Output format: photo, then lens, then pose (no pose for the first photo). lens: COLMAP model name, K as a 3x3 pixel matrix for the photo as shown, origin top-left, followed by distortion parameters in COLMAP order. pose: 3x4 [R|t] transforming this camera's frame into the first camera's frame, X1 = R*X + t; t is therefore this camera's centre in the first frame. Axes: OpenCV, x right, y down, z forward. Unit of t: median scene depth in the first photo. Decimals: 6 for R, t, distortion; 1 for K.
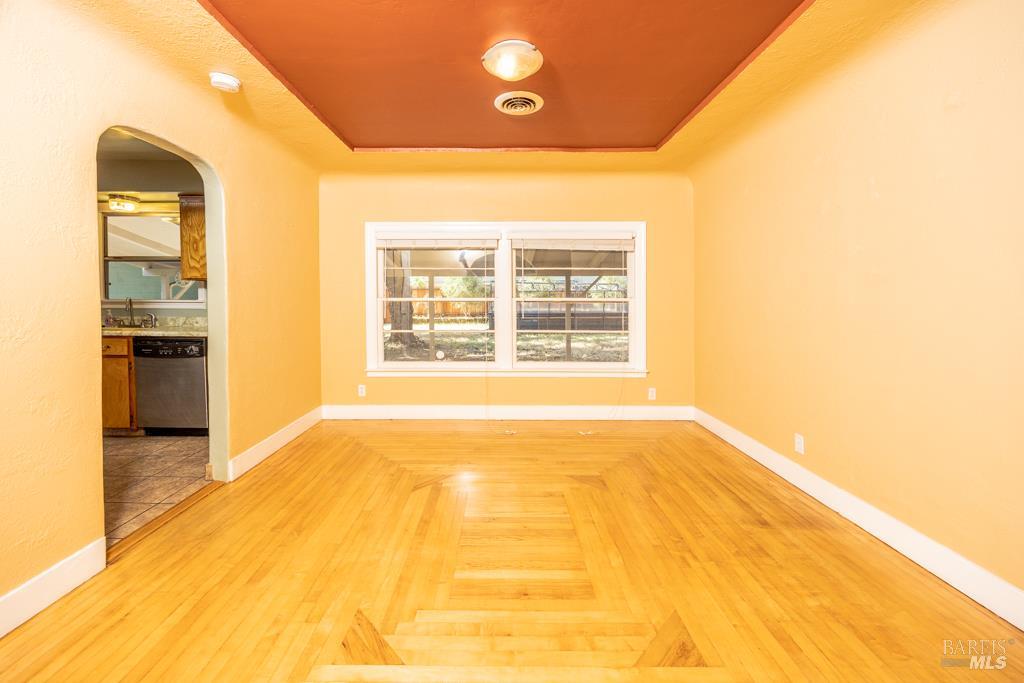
lens RADIAL K [[407.9, 0, 507.8], [0, 407.9, 302.7], [0, 0, 1]] dist [-0.000661, 0.000013]
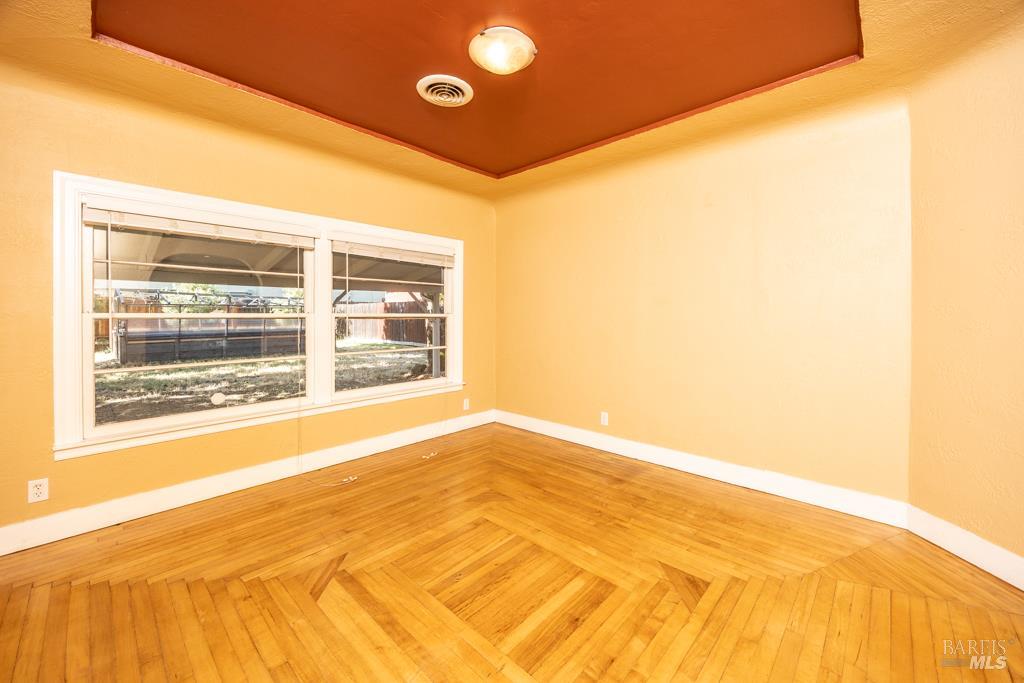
lens RADIAL K [[399.8, 0, 516.4], [0, 399.8, 311.3], [0, 0, 1]] dist [-0.000771, -0.000061]
pose [[0.669262, 0.005433, 0.743006, -0.439644], [0.006770, 0.999887, -0.013410, -0.004212], [-0.742996, 0.014005, 0.669150, 0.264134]]
